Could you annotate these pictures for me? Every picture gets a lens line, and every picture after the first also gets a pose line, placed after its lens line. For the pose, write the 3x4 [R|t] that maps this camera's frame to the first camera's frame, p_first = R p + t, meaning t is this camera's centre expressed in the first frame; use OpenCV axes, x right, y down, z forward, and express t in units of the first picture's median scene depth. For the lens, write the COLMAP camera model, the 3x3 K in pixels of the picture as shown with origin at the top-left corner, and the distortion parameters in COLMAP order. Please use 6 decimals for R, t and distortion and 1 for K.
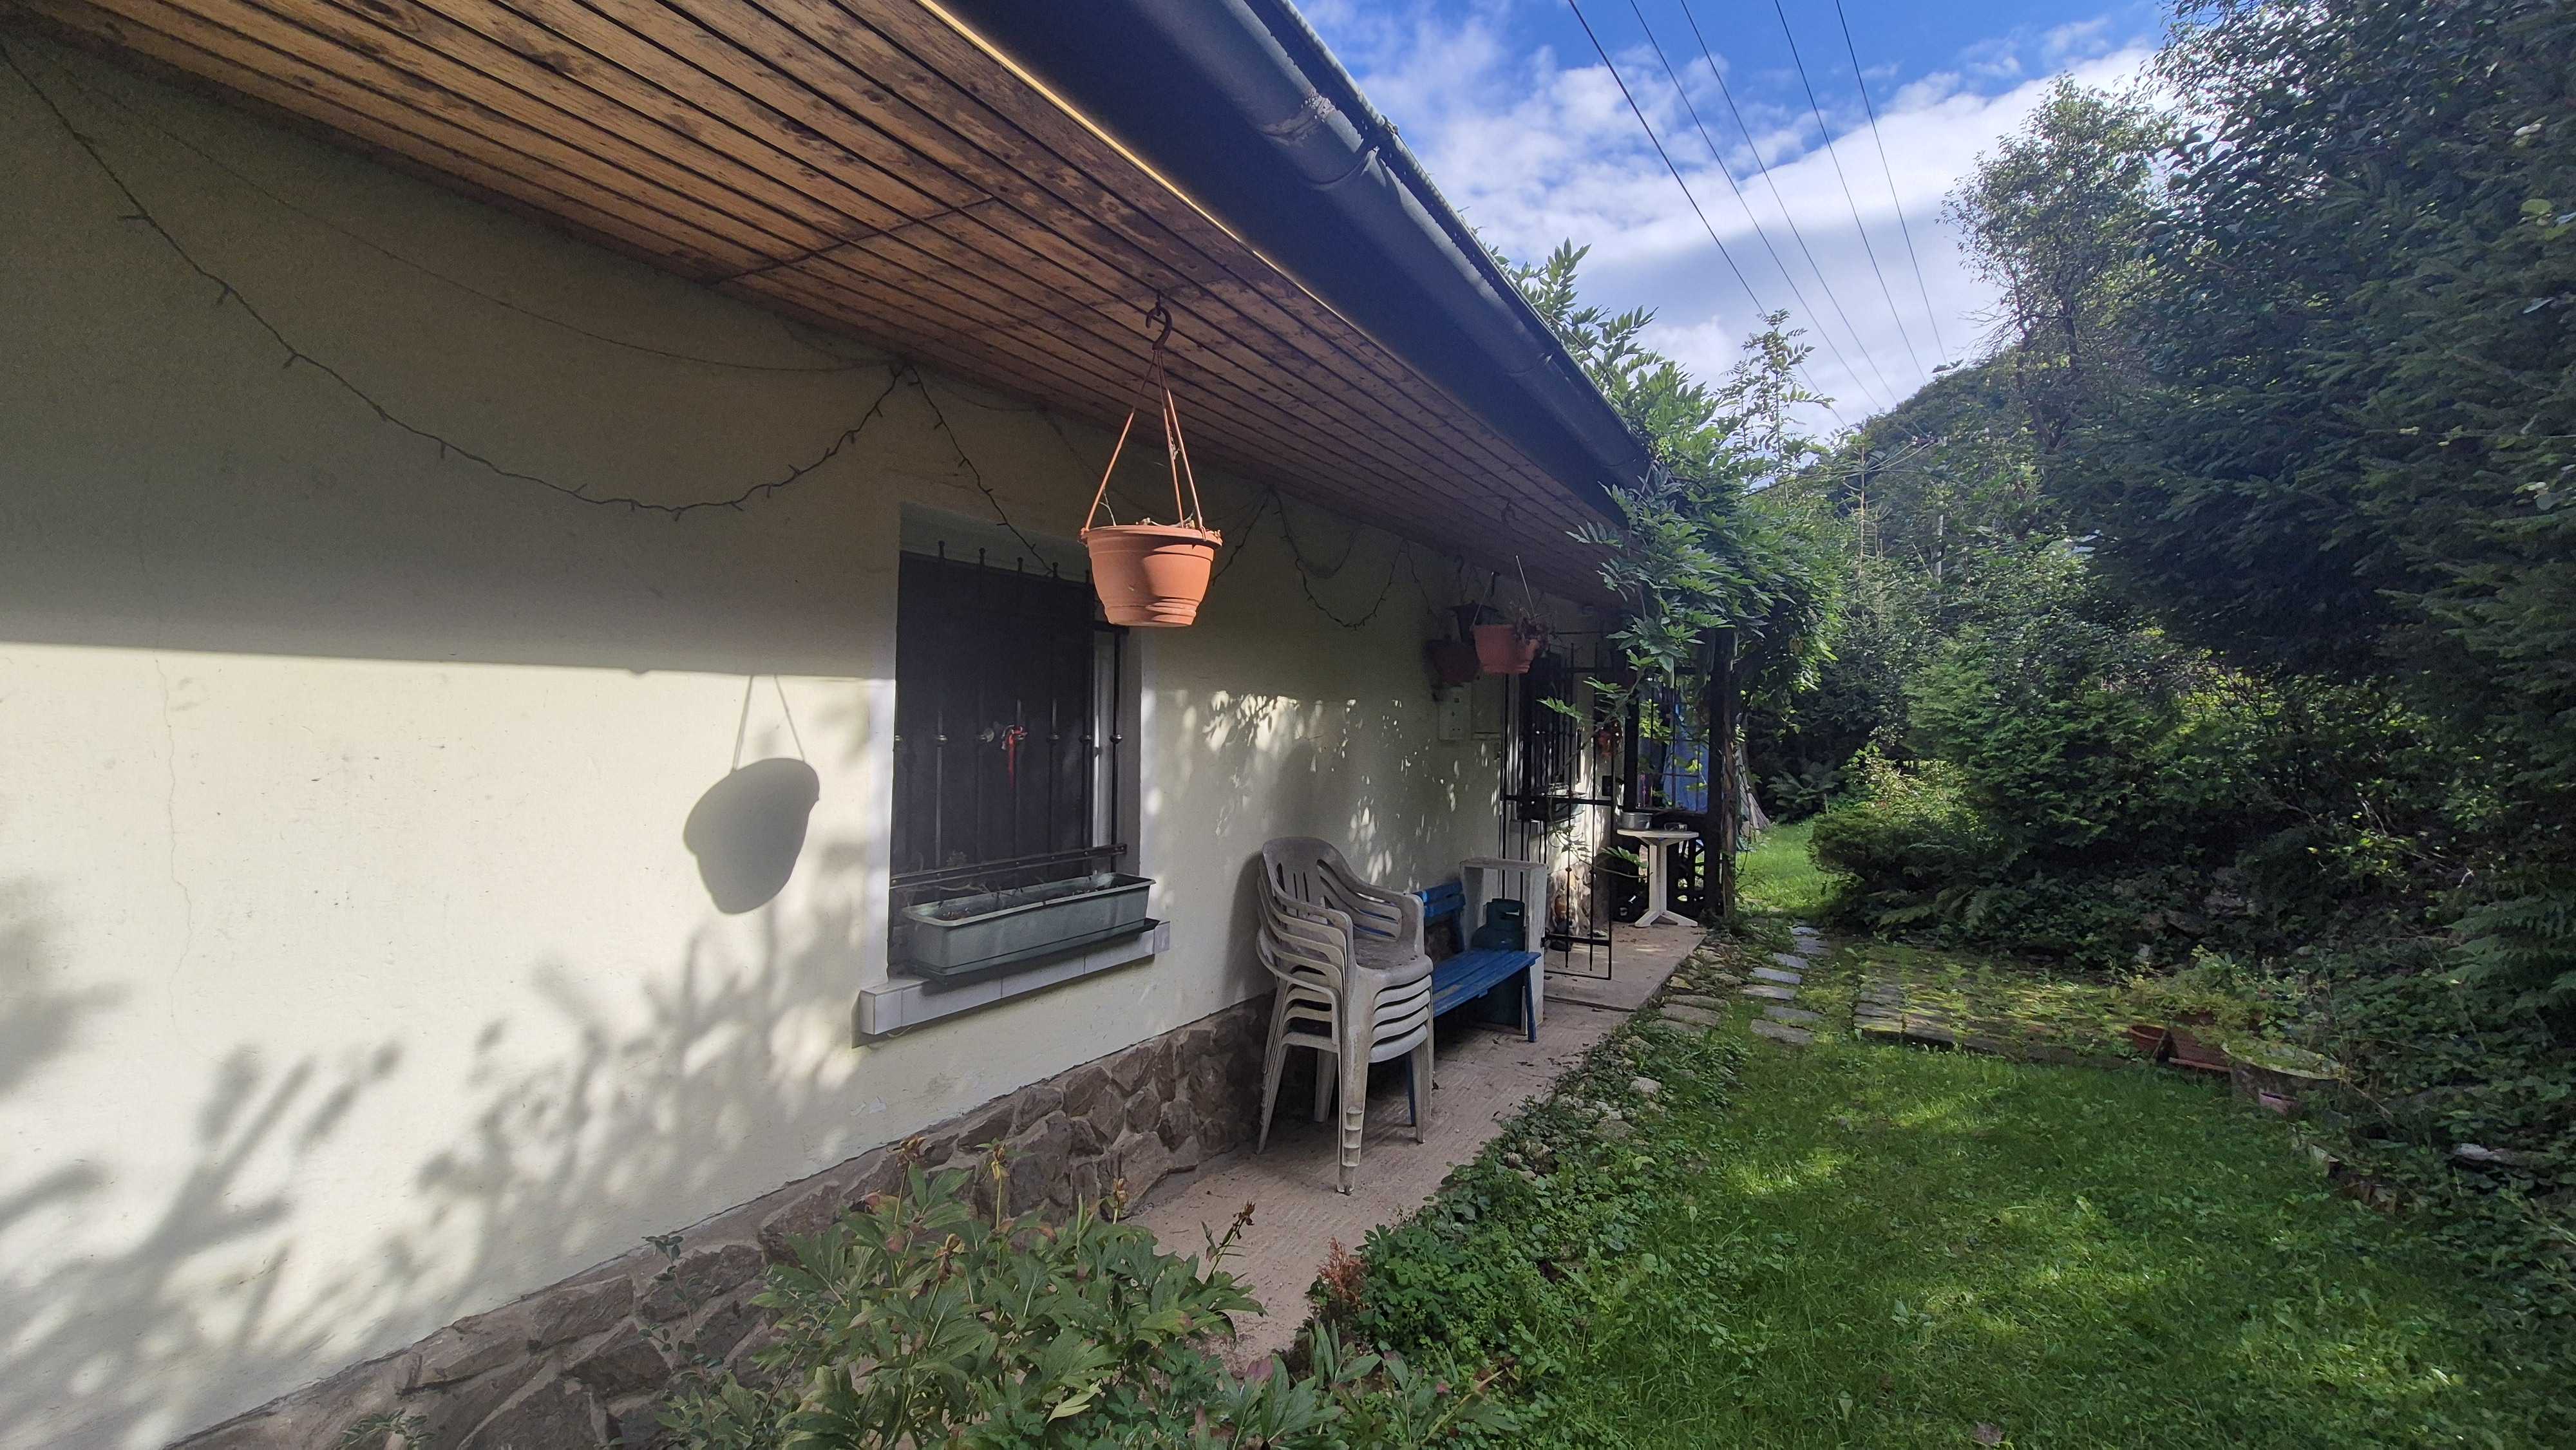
lens RADIAL K [[1052.1, 0, 1284.4], [0, 1052.1, 732.9], [0, 0, 1]] dist [-0.001017, 0.000705]
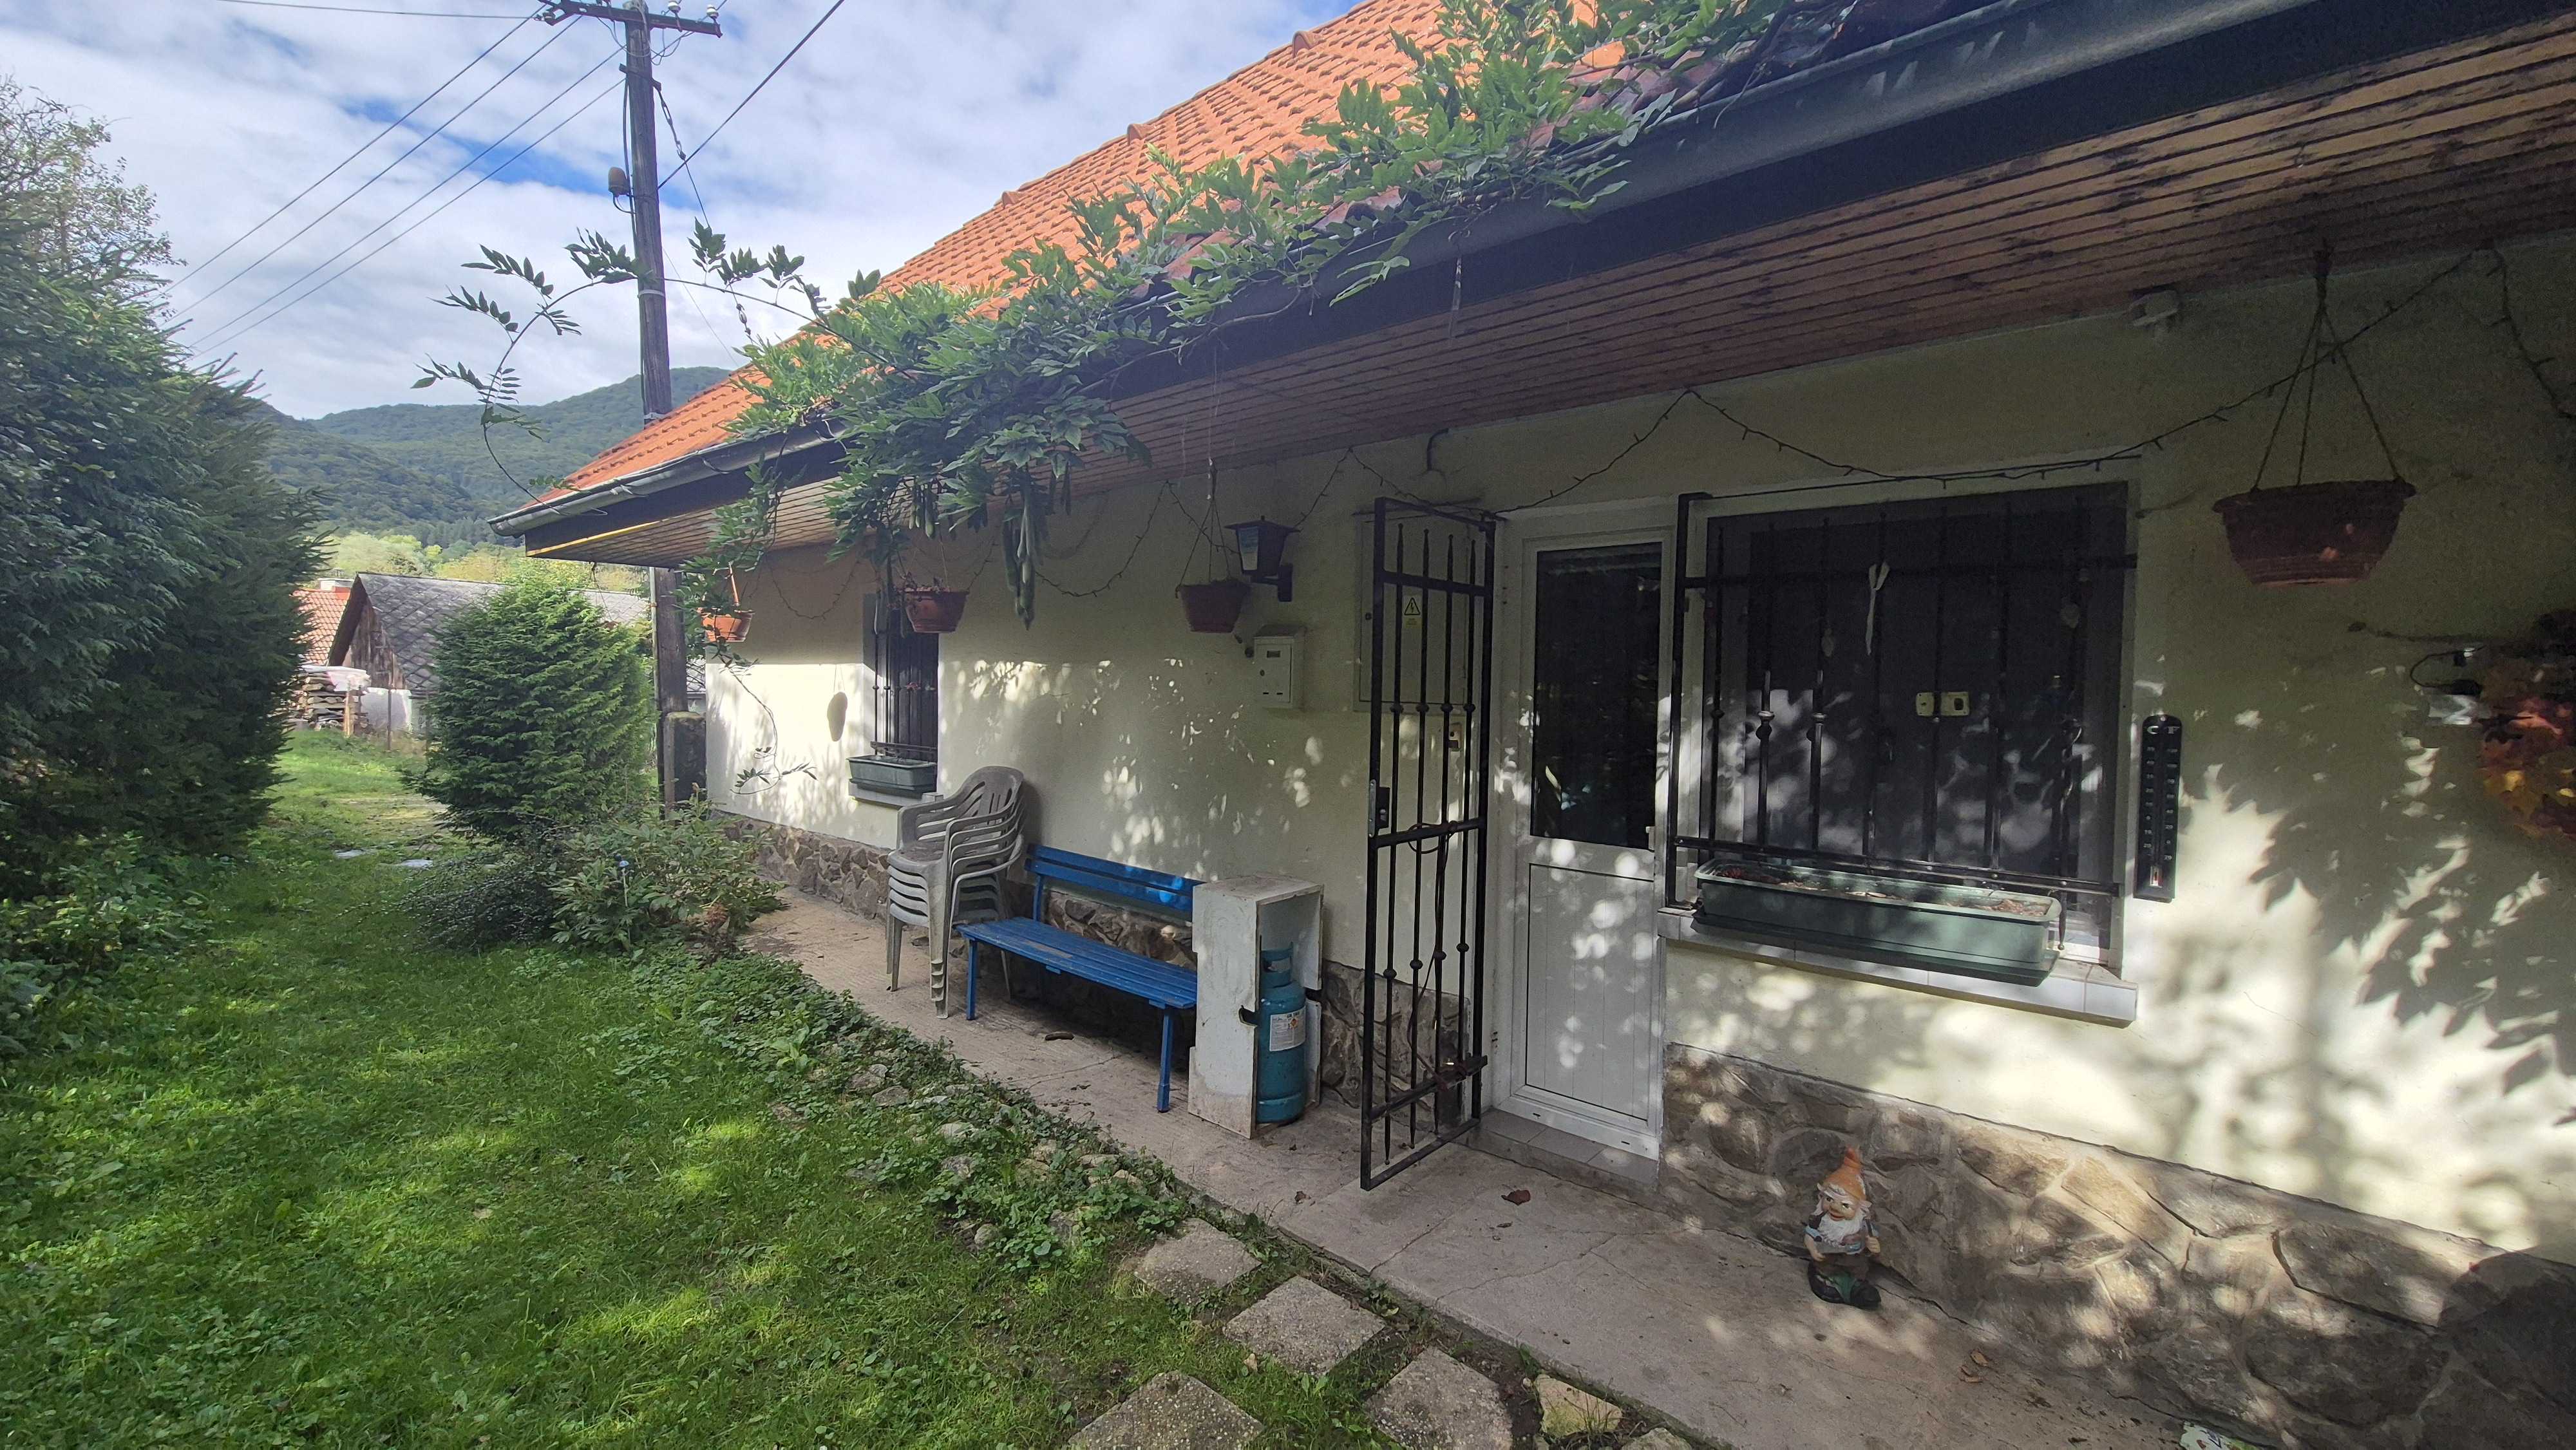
lens RADIAL K [[1052.1, 0, 1284.2], [0, 1052.1, 713.8], [0, 0, 1]] dist [-0.001017, 0.000705]
pose [[-0.202126, 0.020510, -0.979145, 1.225525], [-0.023586, 0.999389, 0.025803, -0.011072], [0.979075, 0.028309, -0.201519, 1.597294]]
